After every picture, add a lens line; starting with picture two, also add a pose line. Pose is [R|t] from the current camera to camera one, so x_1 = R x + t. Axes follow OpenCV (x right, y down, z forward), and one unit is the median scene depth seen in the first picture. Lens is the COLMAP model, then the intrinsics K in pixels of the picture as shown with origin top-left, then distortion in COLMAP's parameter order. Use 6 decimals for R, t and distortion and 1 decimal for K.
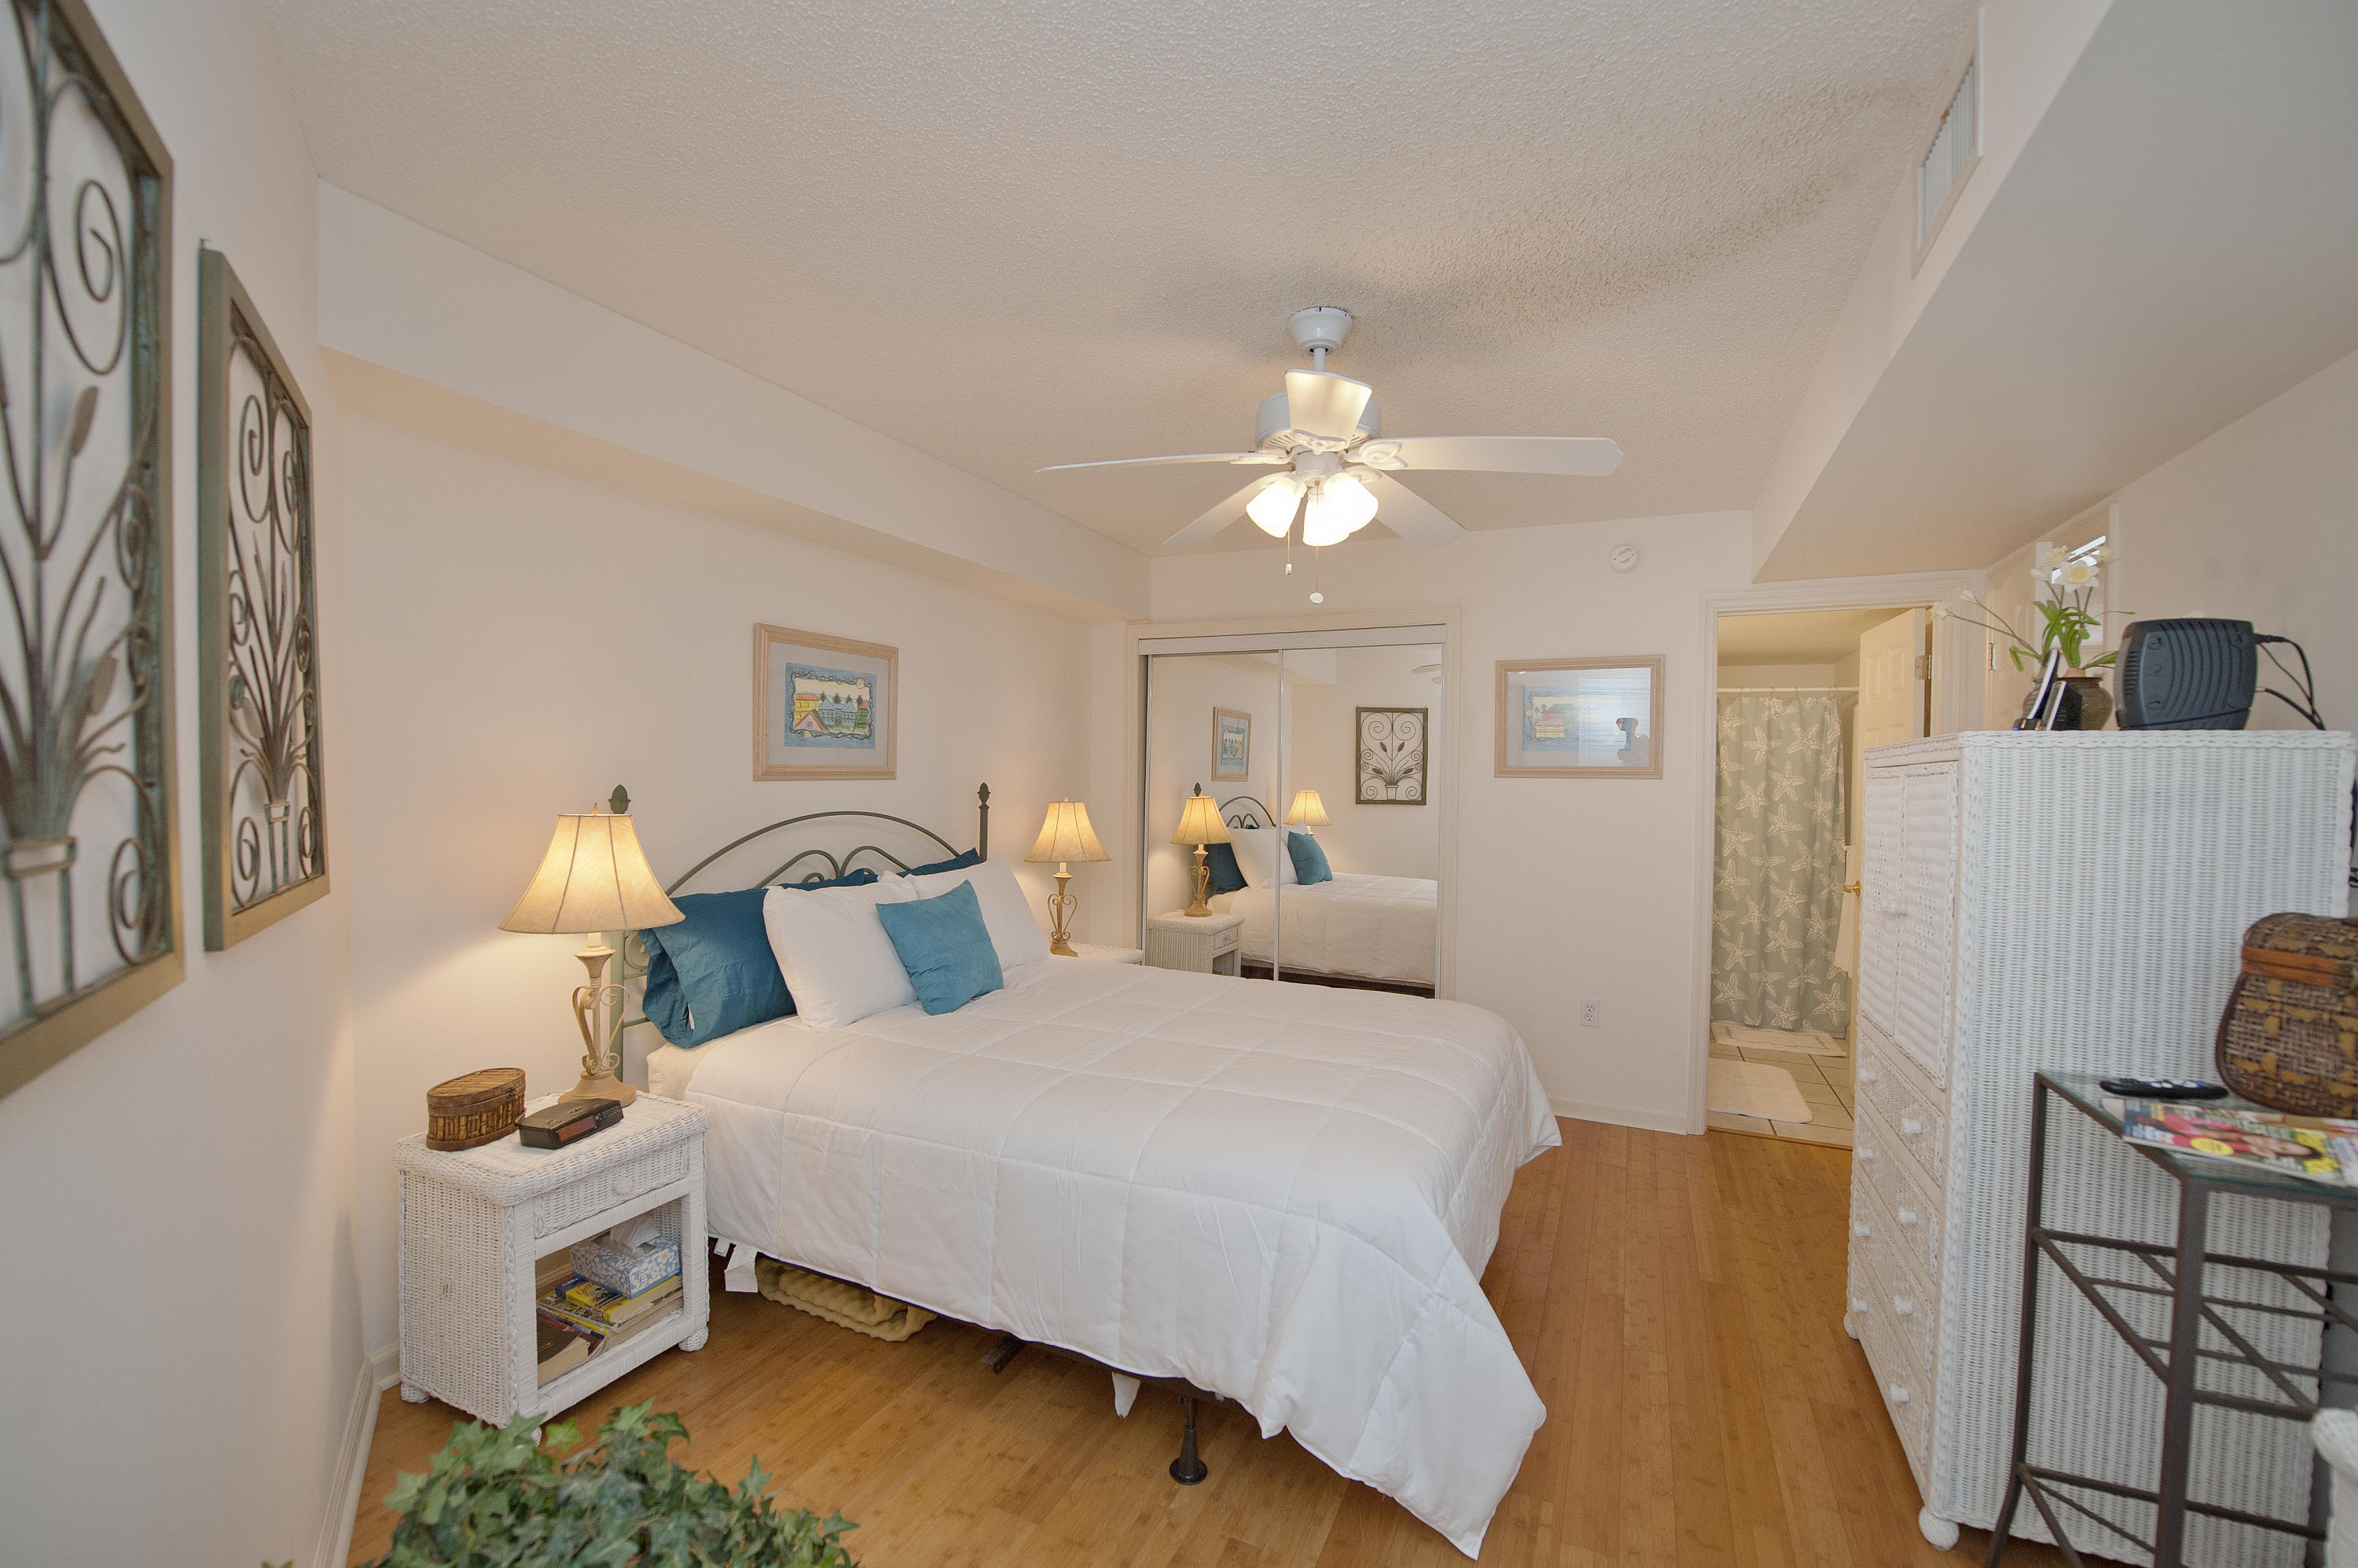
lens RADIAL K [[956.0, 0, 1171.8], [0, 956.0, 800.2], [0, 0, 1]] dist [-0.018220, -0.002138]
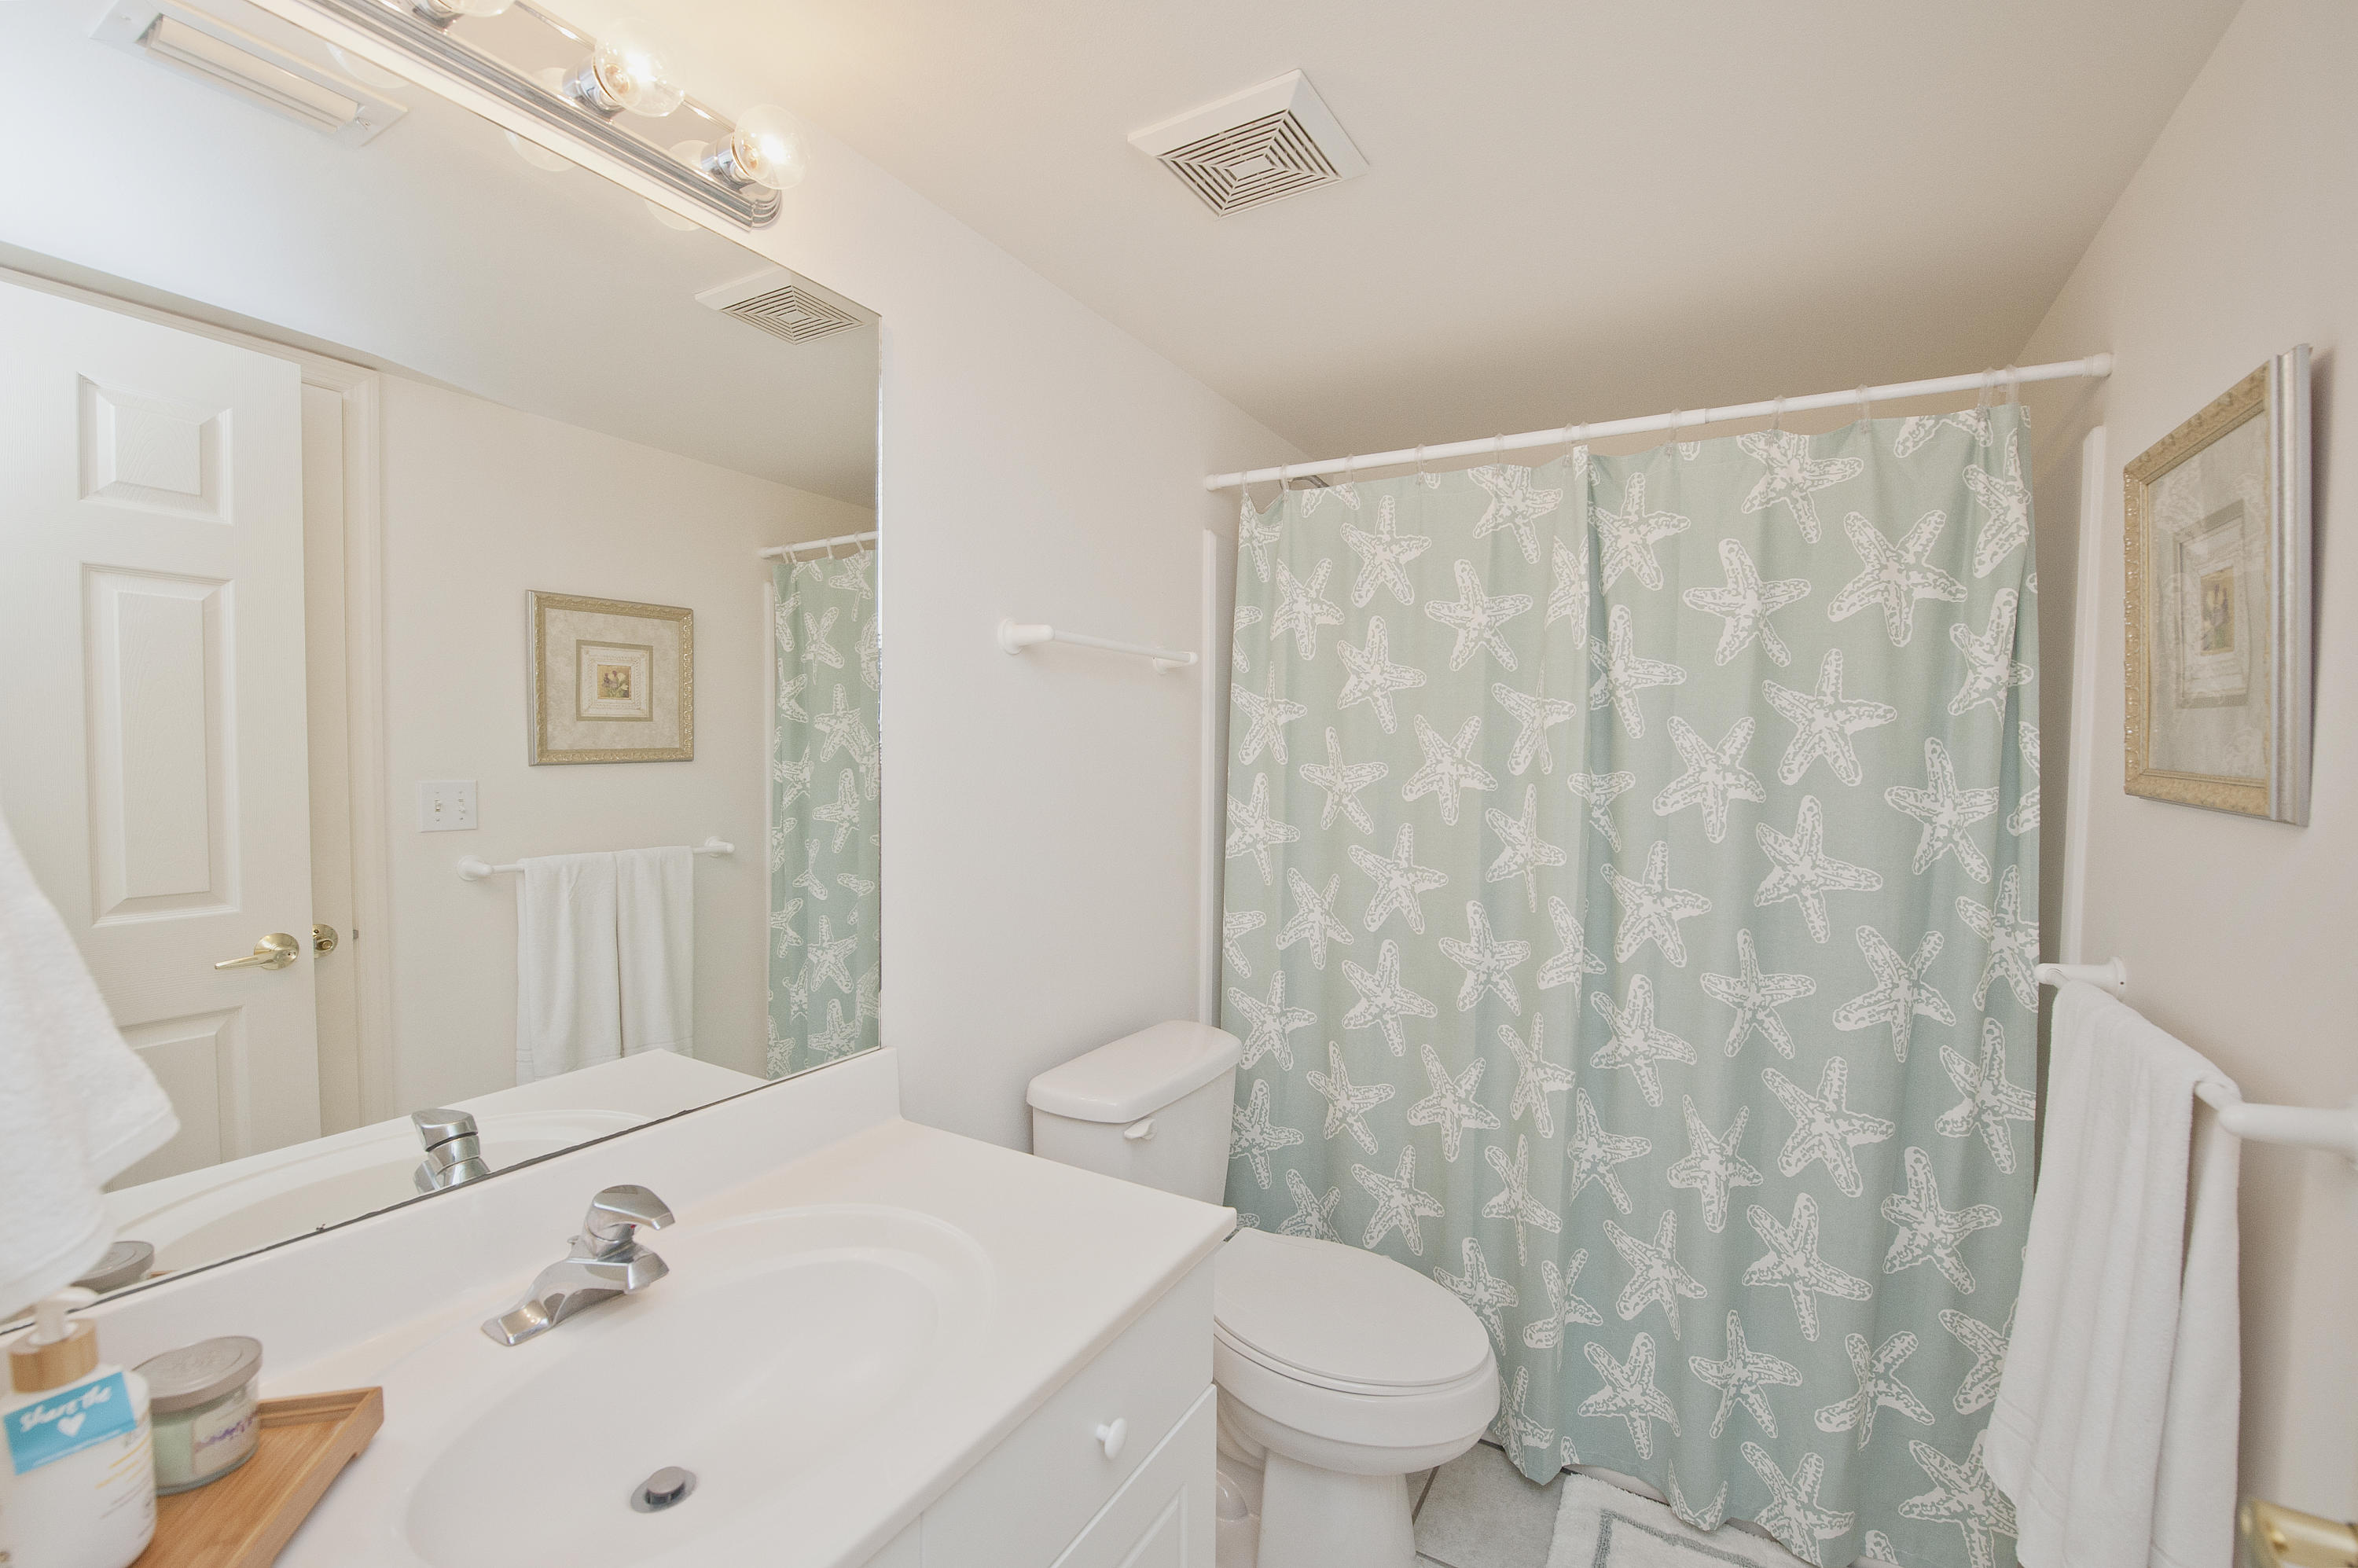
lens RADIAL K [[956.0, 0, 1180.4], [0, 956.0, 789.5], [0, 0, 1]] dist [-0.018220, -0.002138]
pose [[0.997465, -0.003037, -0.071099, 0.472168], [0.004956, 0.999628, 0.026822, -0.007020], [0.070991, -0.027107, 0.997109, 0.697078]]
